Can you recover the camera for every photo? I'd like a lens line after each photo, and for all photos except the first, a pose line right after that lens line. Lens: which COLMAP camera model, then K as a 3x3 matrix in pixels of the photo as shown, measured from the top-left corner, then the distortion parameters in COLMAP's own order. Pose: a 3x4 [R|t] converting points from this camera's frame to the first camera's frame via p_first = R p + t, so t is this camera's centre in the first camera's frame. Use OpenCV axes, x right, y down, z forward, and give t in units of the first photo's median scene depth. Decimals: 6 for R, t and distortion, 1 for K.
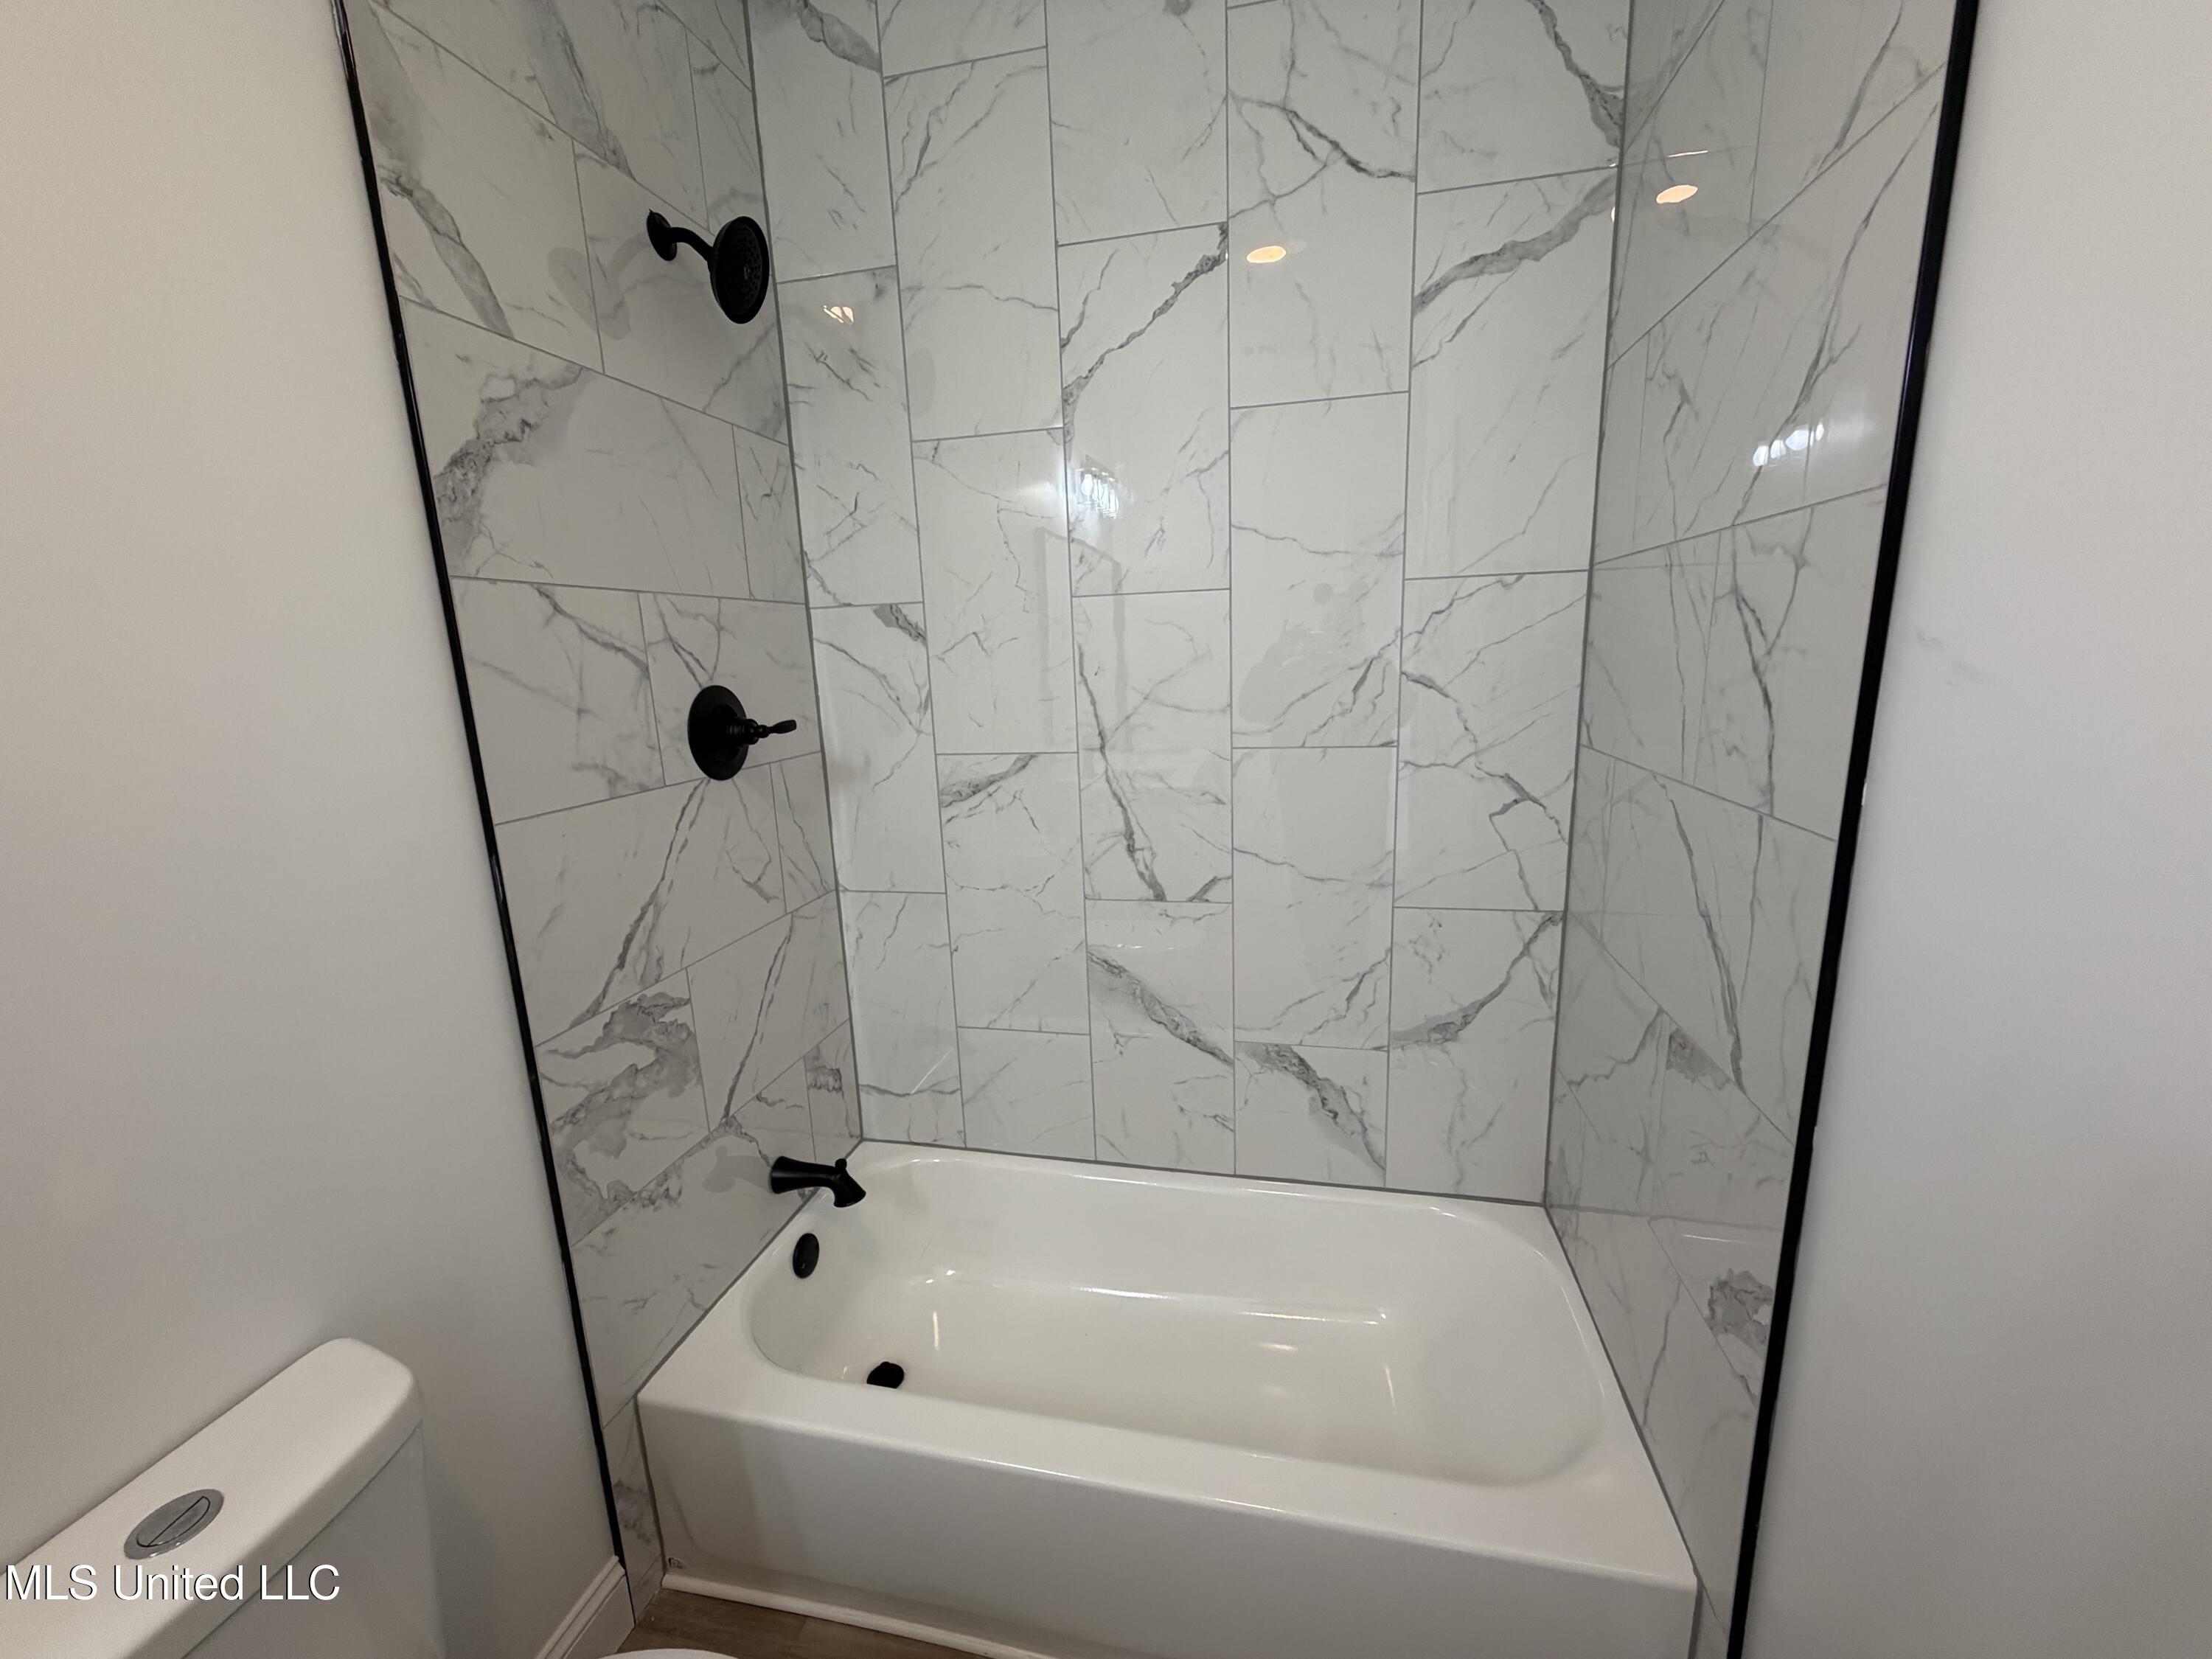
lens RADIAL K [[878.4, 0, 1106.0], [0, 878.4, 829.5], [0, 0, 1]] dist [0.005330, 0.000100]
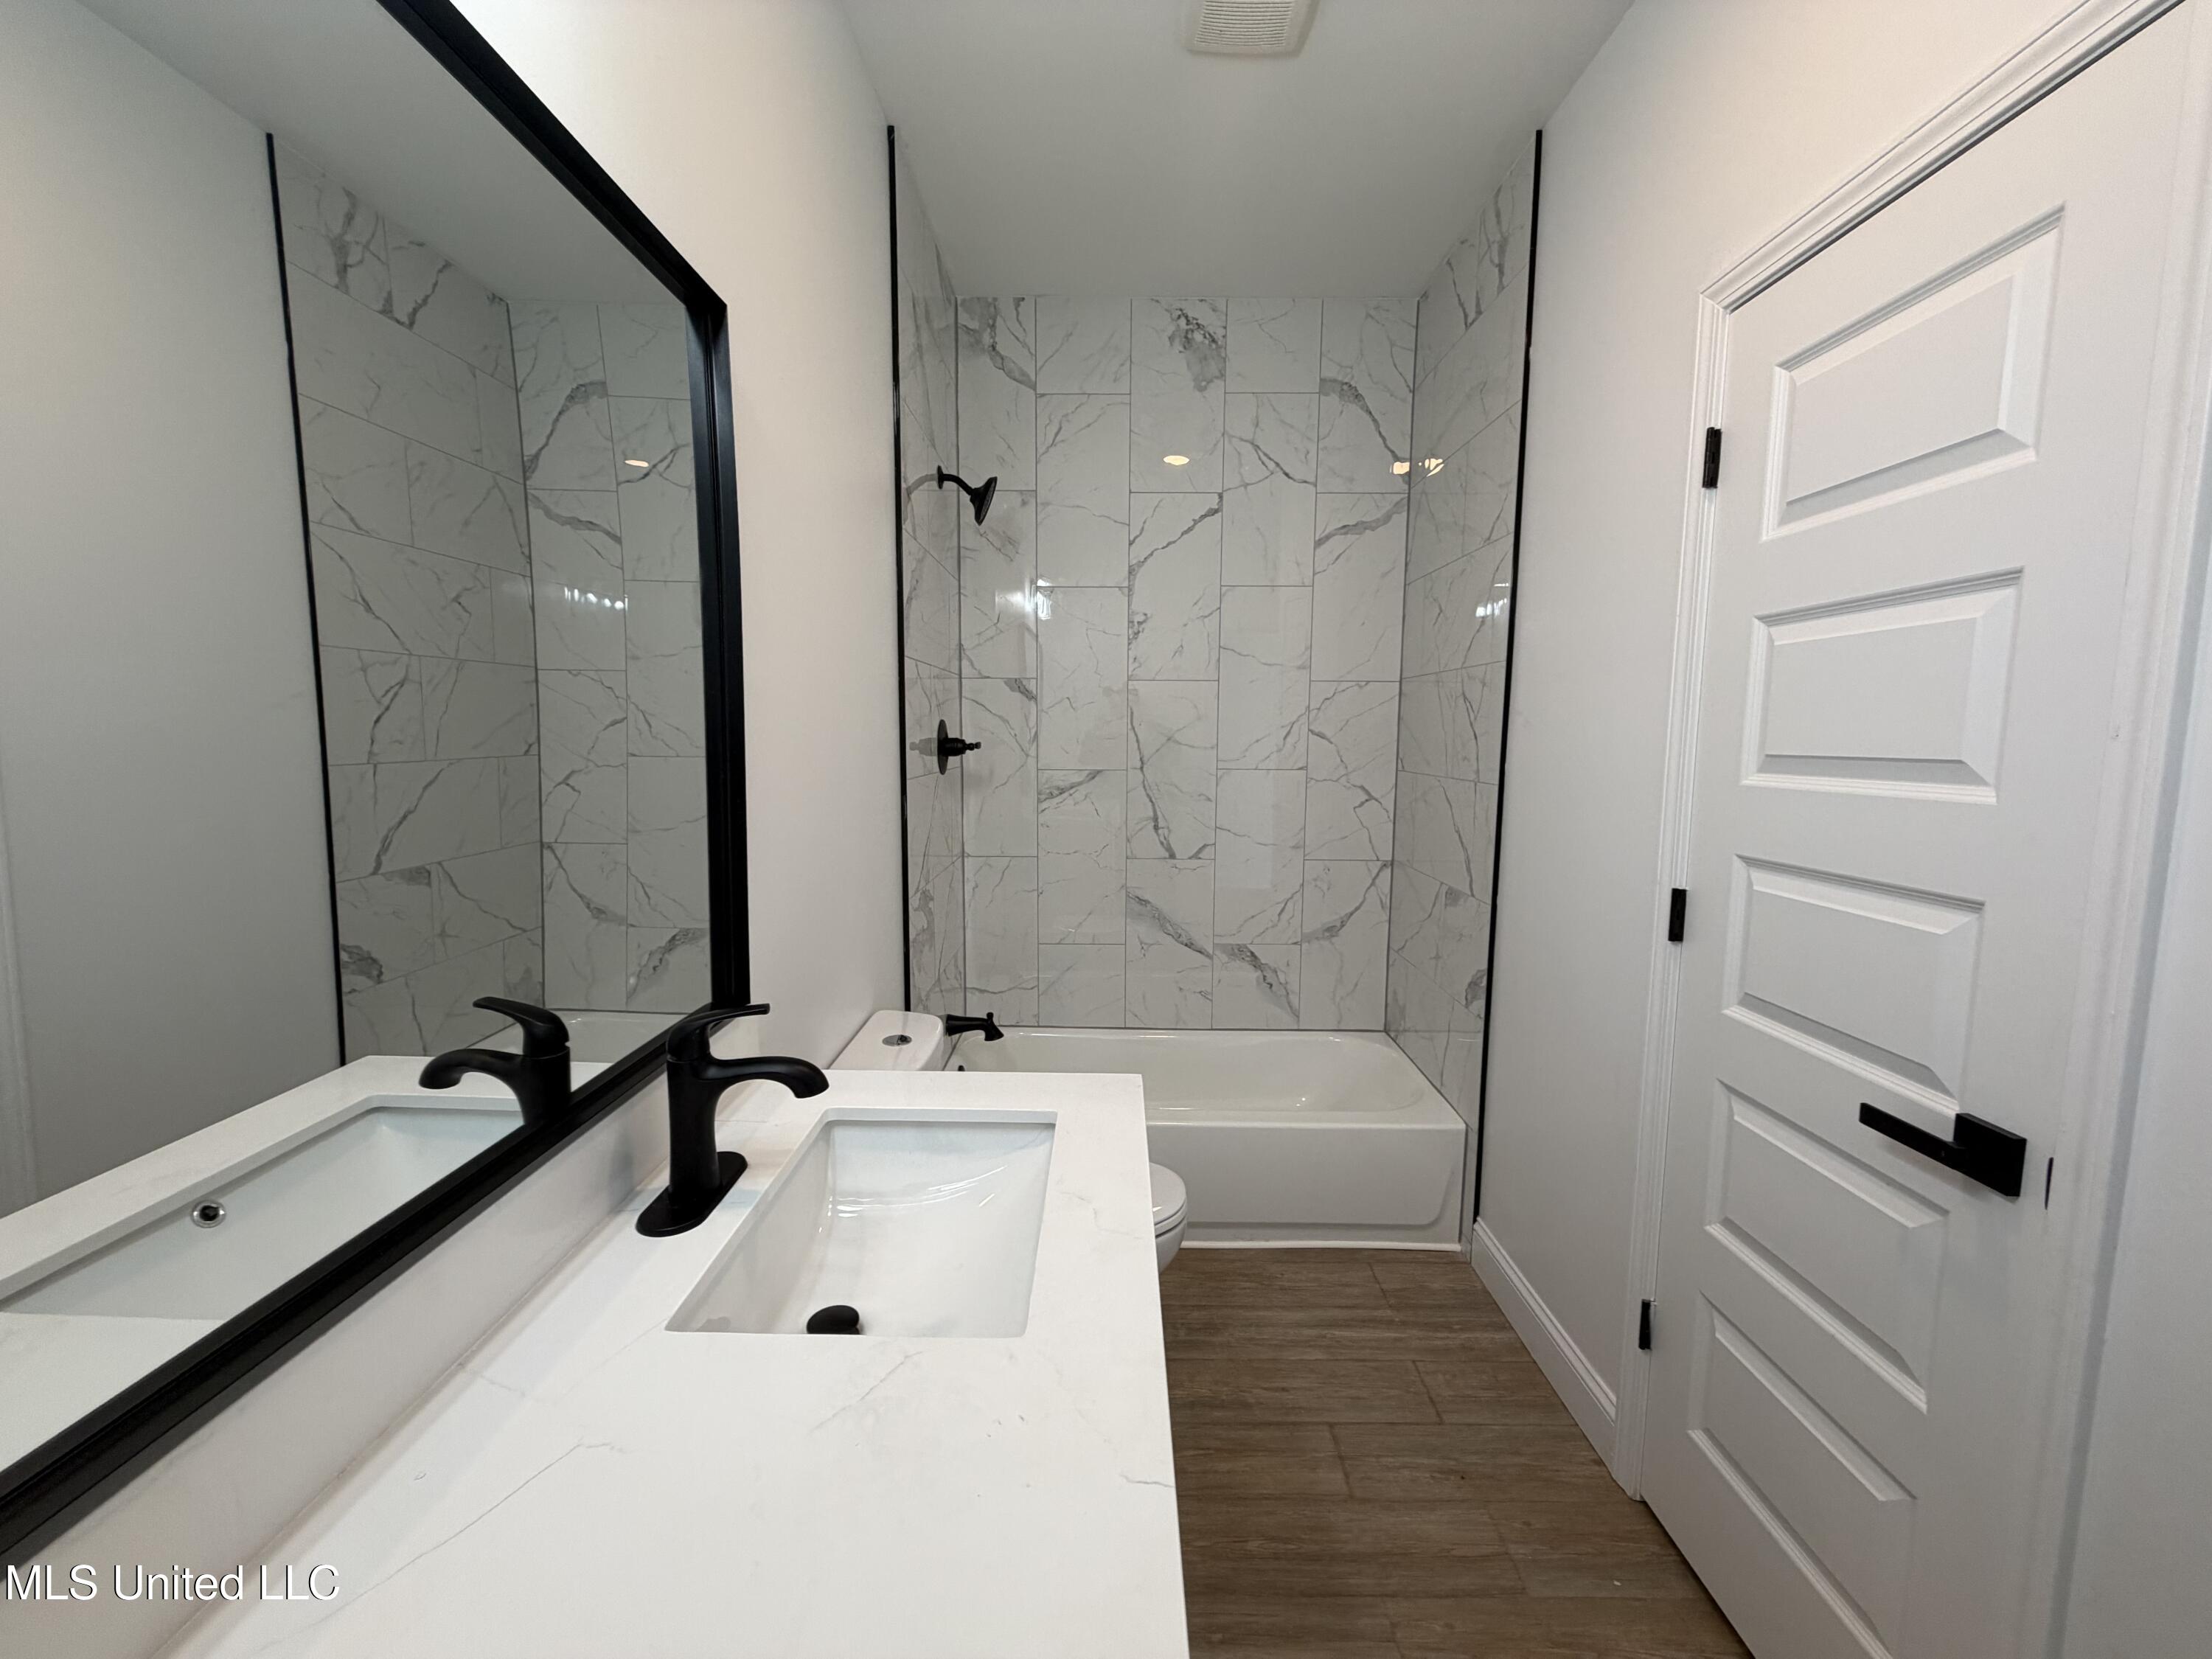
lens RADIAL K [[881.5, 0, 1106.0], [0, 881.5, 829.5], [0, 0, 1]] dist [0.010980, 0.000034]
pose [[0.977296, 0.018736, 0.211050, -0.440306], [0.000807, 0.995746, -0.092133, 0.189020], [-0.211879, 0.090211, 0.973124, -0.656785]]
